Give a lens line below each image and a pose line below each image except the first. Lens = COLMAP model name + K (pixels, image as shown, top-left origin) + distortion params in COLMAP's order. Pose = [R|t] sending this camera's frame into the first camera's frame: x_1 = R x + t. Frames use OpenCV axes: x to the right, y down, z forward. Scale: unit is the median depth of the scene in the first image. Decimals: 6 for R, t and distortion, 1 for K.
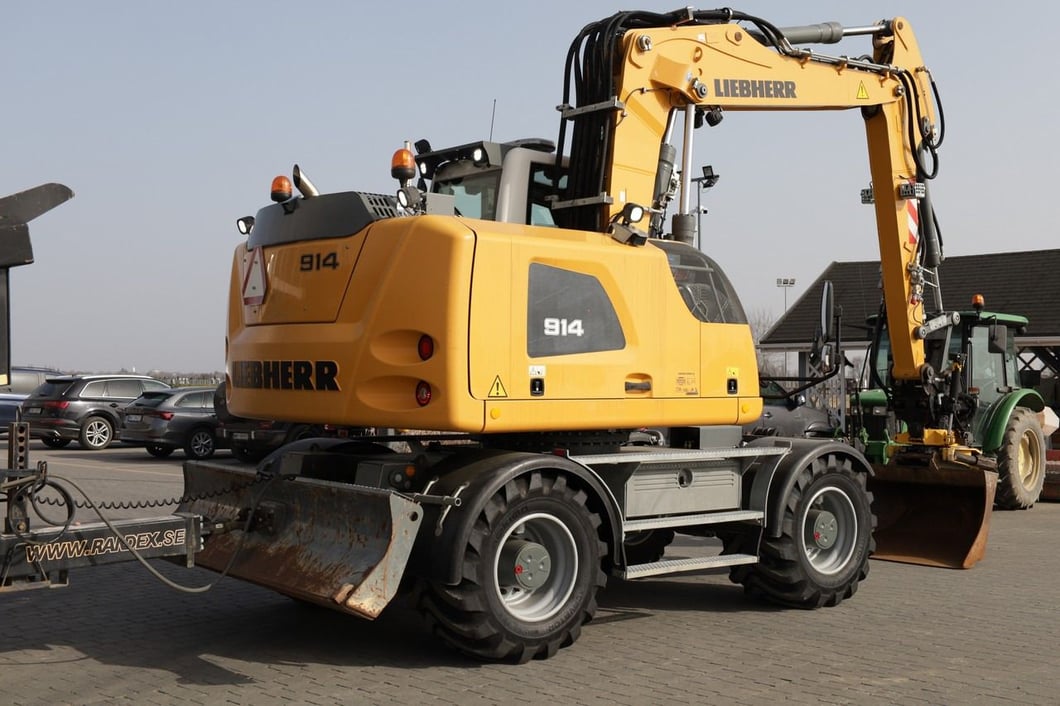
lens RADIAL K [[1230.8, 0, 530.0], [0, 1230.8, 353.0], [0, 0, 1]] dist [-0.000171, 0.011223]
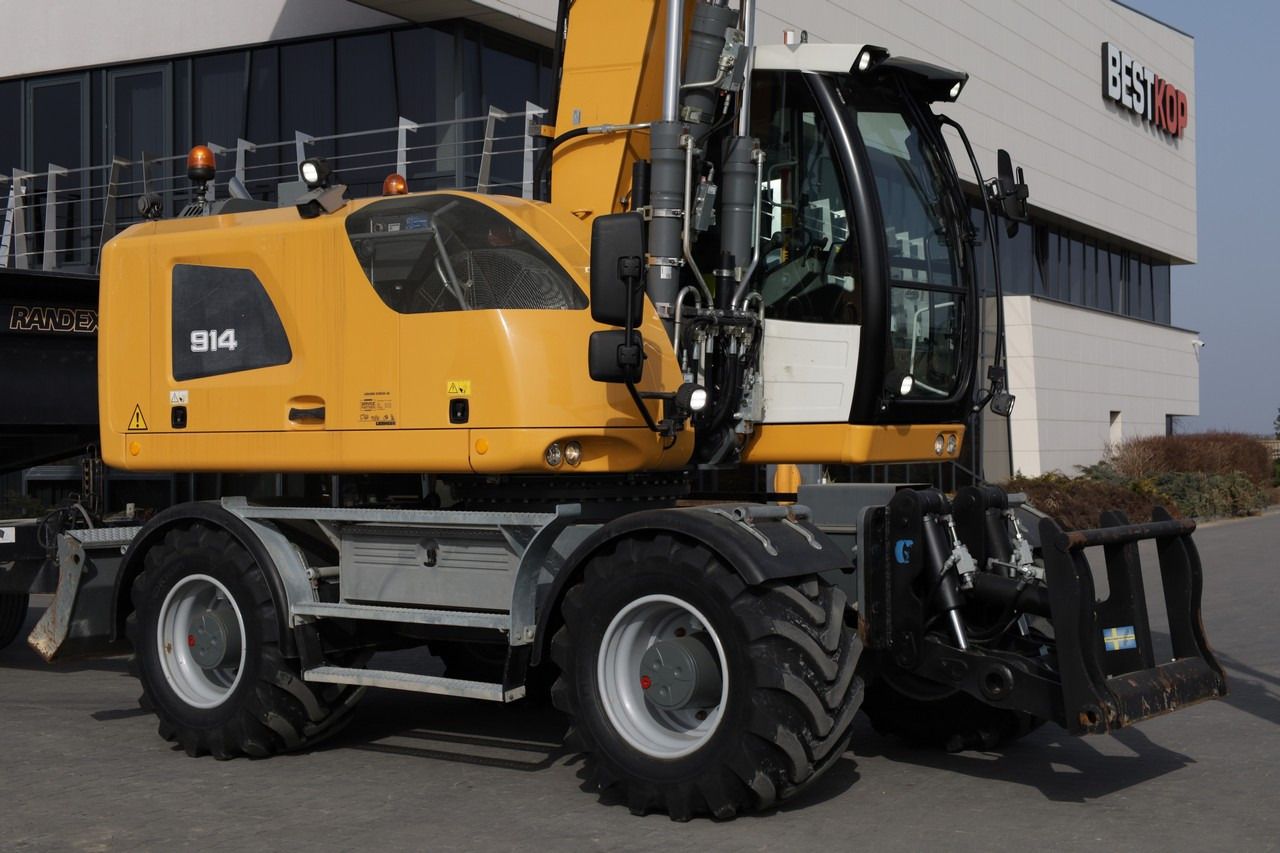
lens RADIAL K [[1934.6, 0, 666.7], [0, 1934.6, 426.6], [0, 0, 1]] dist [0.008358, 0.001530]
pose [[0.252358, -0.015857, -0.967504, 1.145206], [0.027933, 0.999568, -0.009097, 0.047064], [0.967231, -0.024730, 0.252692, 0.855685]]
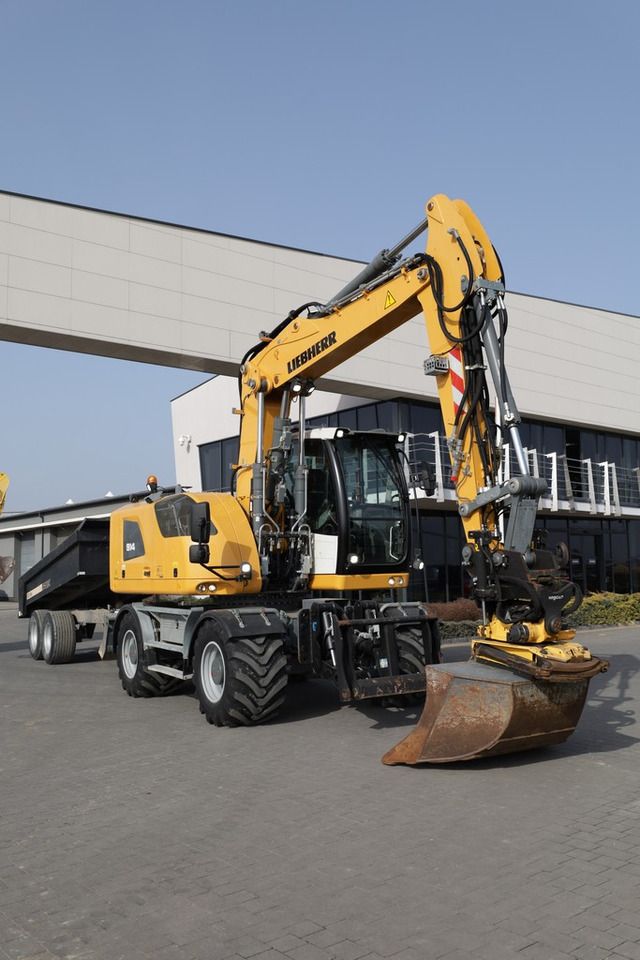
lens RADIAL K [[854.1, 0, 322.6], [0, 854.1, 472.8], [0, 0, 1]] dist [-0.009186, -0.002124]
pose [[-0.133609, -0.114545, -0.984392, 1.345763], [0.038700, 0.991937, -0.120676, 0.040749], [0.990278, -0.054220, -0.128098, 1.372605]]
